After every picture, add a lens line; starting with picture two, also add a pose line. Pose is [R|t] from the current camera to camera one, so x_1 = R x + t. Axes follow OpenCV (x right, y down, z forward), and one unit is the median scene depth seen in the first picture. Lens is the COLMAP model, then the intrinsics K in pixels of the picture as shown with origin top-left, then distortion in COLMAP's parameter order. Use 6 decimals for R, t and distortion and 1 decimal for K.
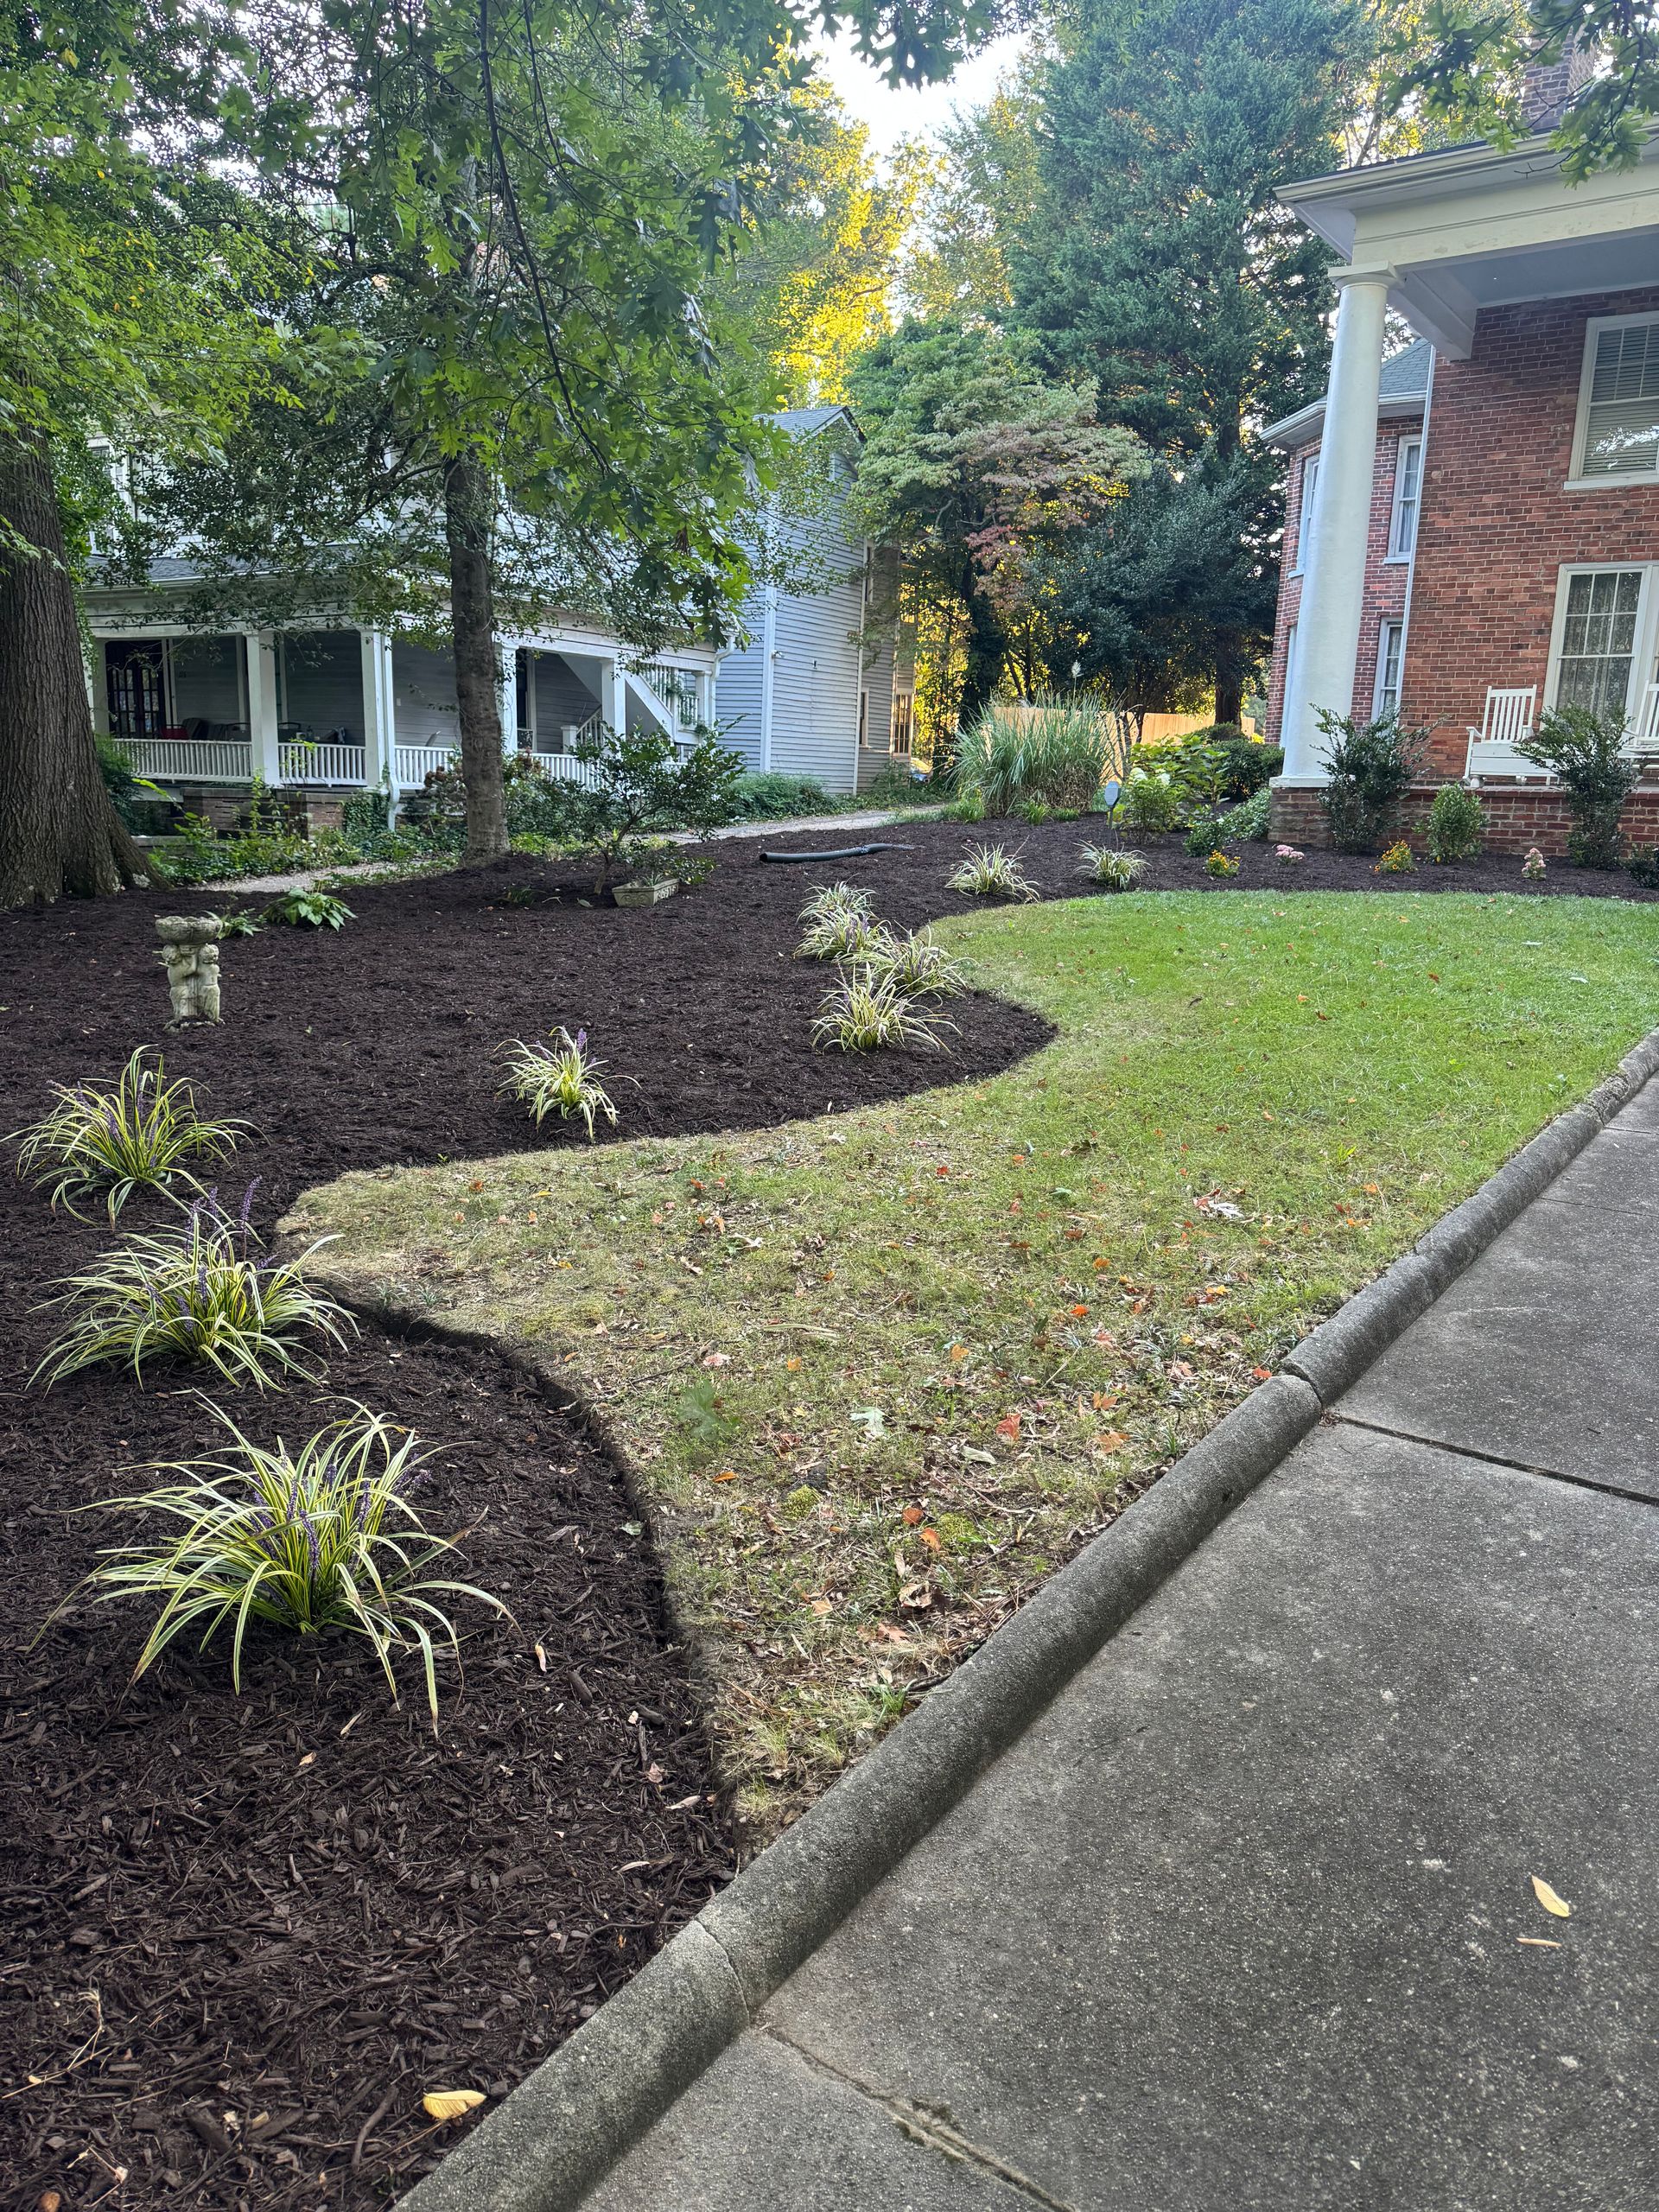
lens RADIAL K [[1558.5, 0, 829.5], [0, 1558.5, 1106.0], [0, 0, 1]] dist [0.119367, -0.183153]
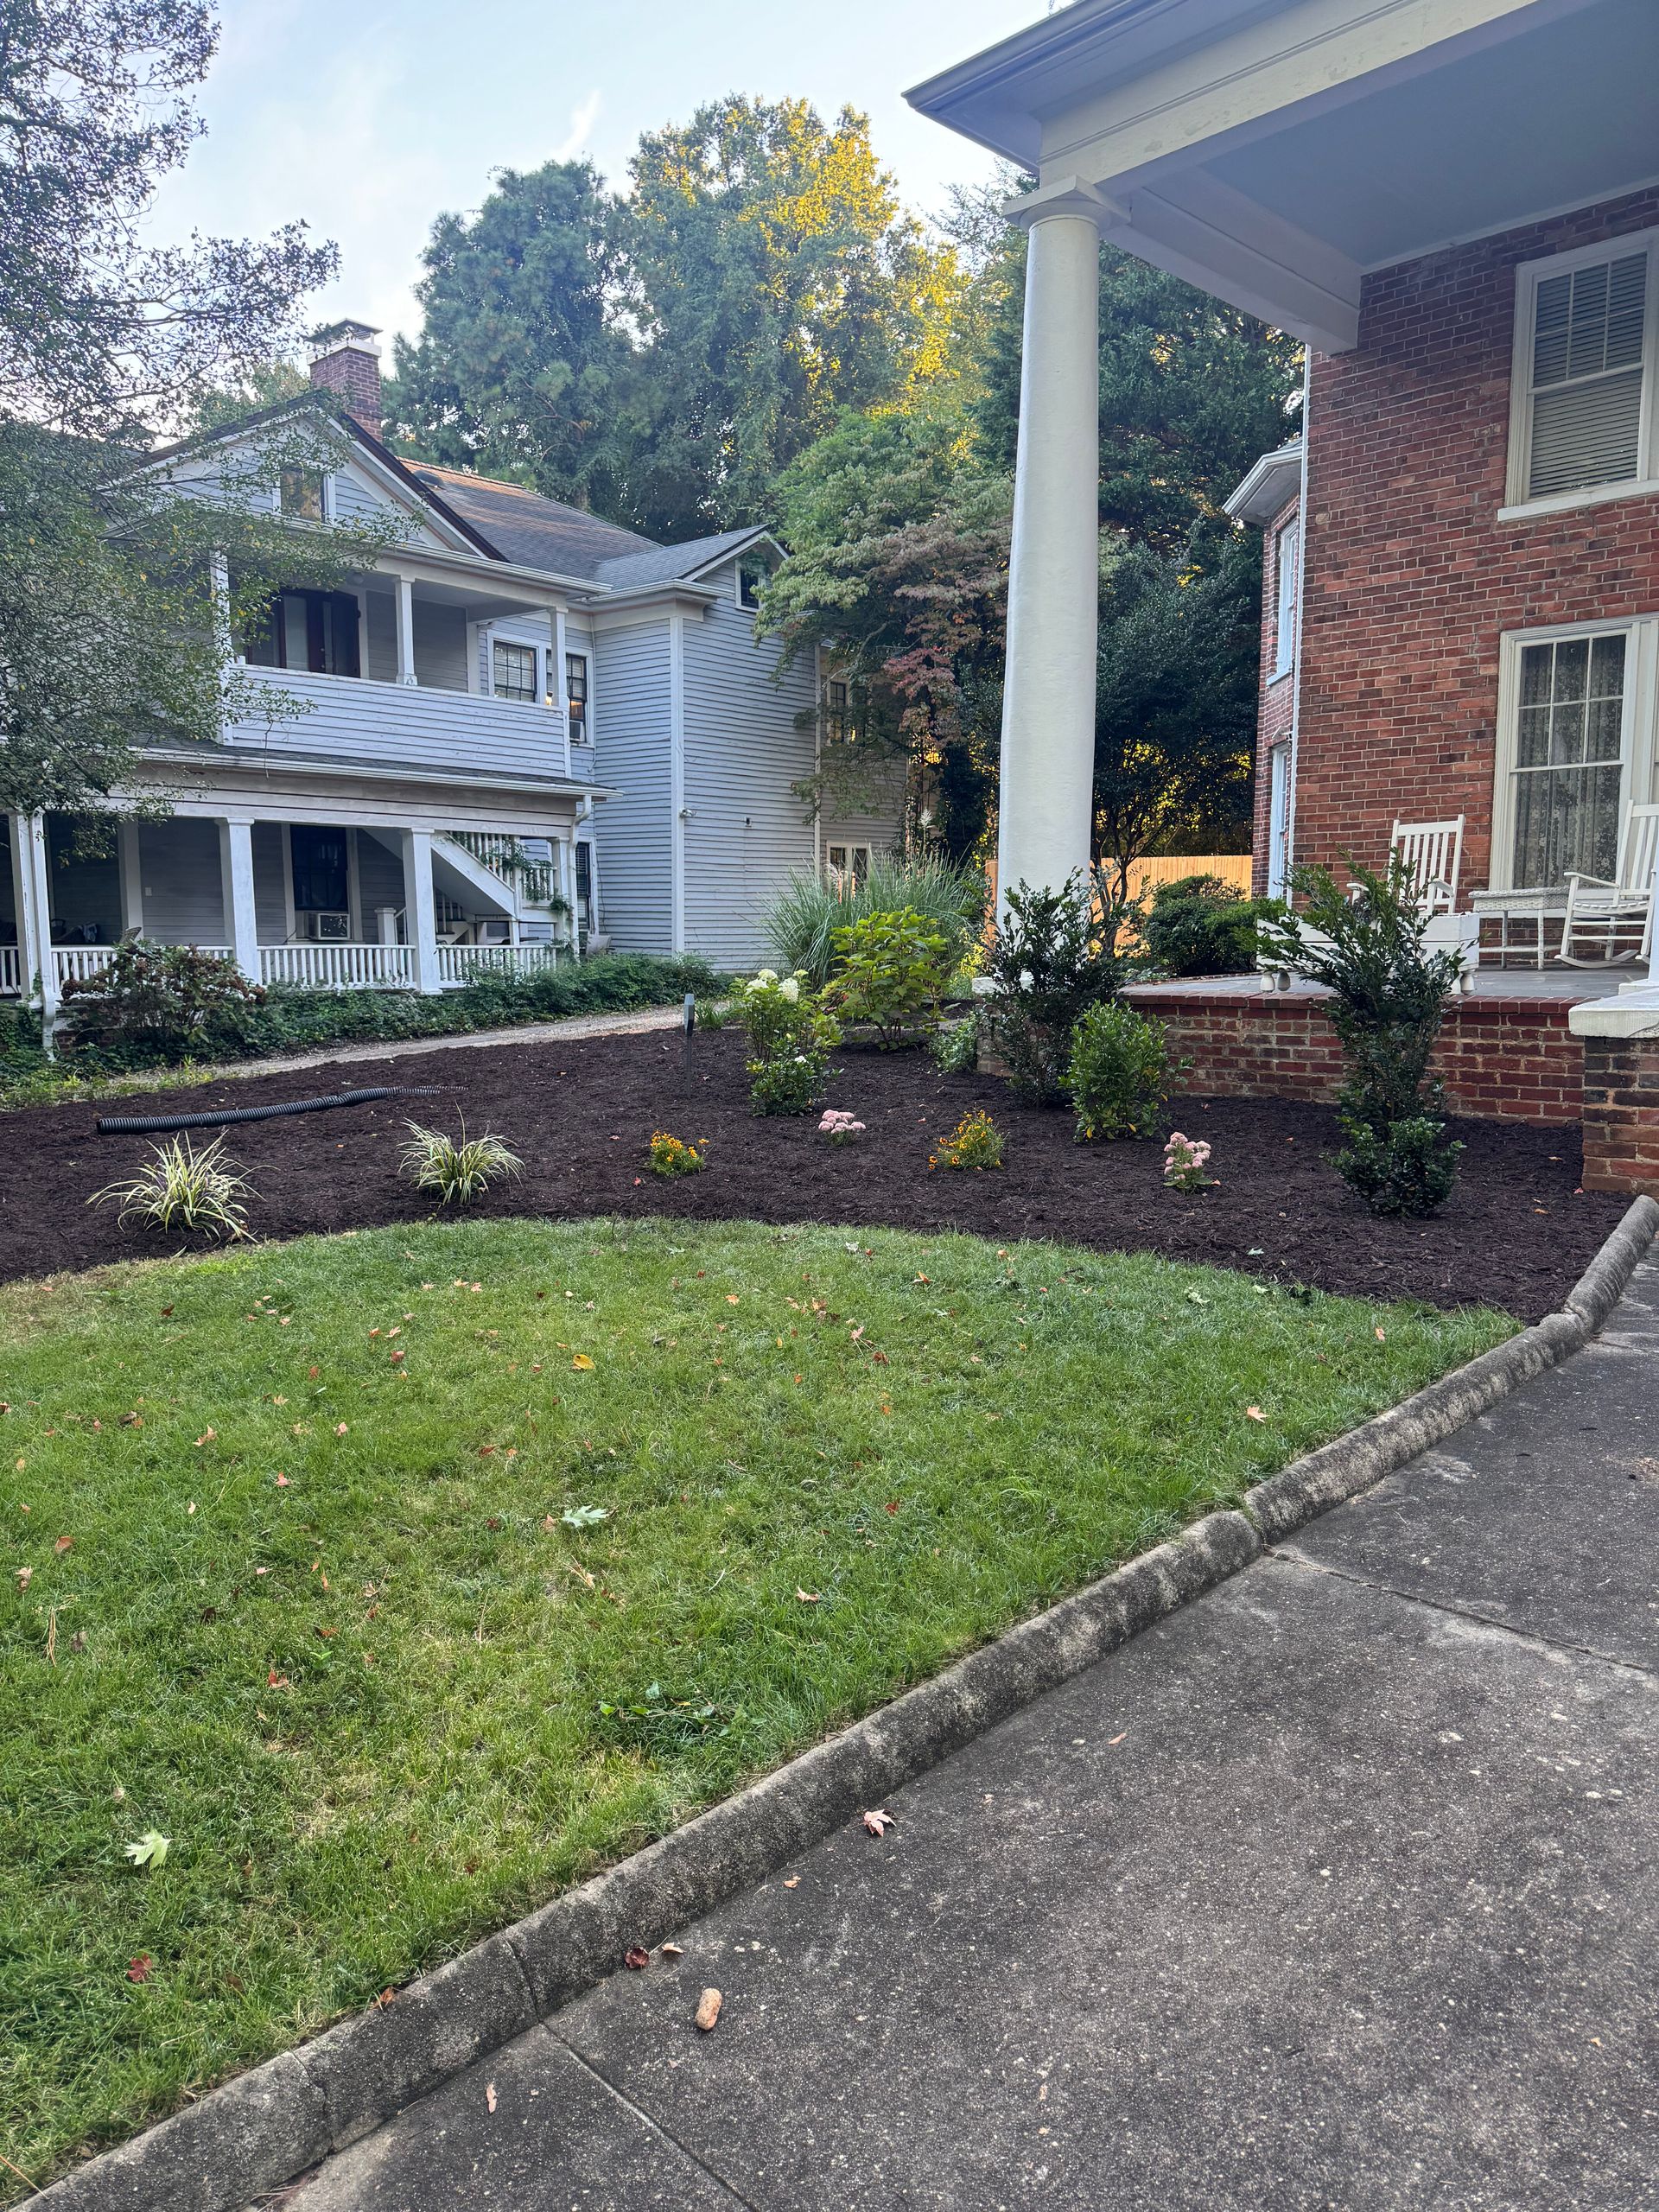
lens RADIAL K [[1561.4, 0, 829.5], [0, 1561.4, 1106.0], [0, 0, 1]] dist [0.035445, -0.094812]
pose [[0.983644, -0.013526, -0.179616, 0.301470], [-0.003331, 0.995640, -0.093219, -0.087355], [0.180094, 0.092293, 0.979310, 0.341087]]
